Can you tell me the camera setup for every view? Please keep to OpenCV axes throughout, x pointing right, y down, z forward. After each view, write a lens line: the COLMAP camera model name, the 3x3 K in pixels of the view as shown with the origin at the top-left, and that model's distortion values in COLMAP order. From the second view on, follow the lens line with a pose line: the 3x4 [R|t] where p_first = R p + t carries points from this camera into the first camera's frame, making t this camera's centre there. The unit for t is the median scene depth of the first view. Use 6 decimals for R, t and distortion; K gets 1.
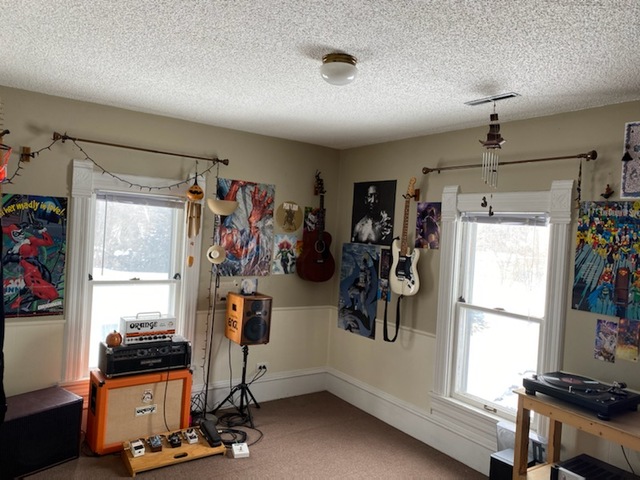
lens RADIAL K [[479.9, 0, 320.0], [0, 479.9, 240.0], [0, 0, 1]] dist [0.003474, 0.000871]
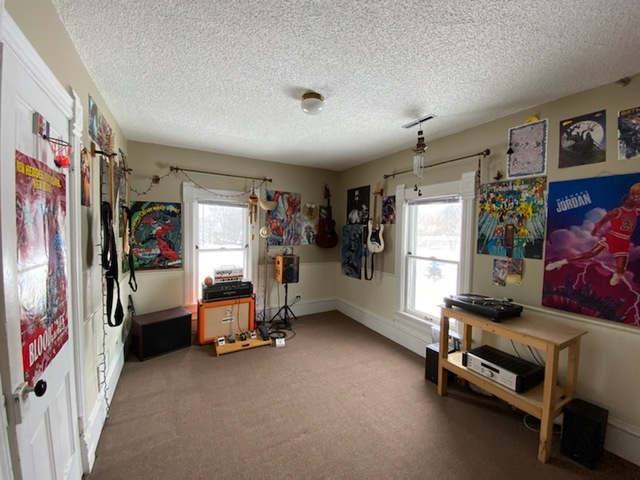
lens RADIAL K [[256.1, 0, 320.0], [0, 256.1, 240.0], [0, 0, 1]] dist [0.022918, -0.032659]
pose [[0.993038, -0.037588, -0.111635, 0.094419], [0.039833, 0.999045, 0.017949, 0.053764], [0.110854, -0.022271, 0.993587, 0.095595]]
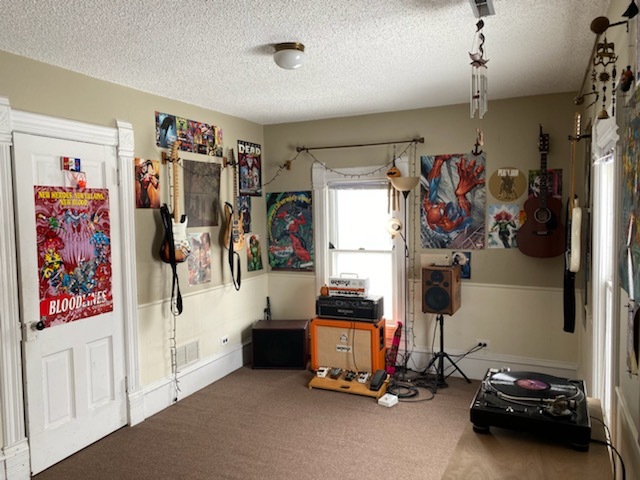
lens RADIAL K [[486.2, 0, 320.0], [0, 486.2, 240.0], [0, 0, 1]] dist [0.072147, -0.006603]
pose [[0.469245, -0.016439, -0.882915, 0.765175], [0.026623, 0.999636, -0.004463, 0.066856], [0.882667, -0.021412, 0.469511, 0.333696]]
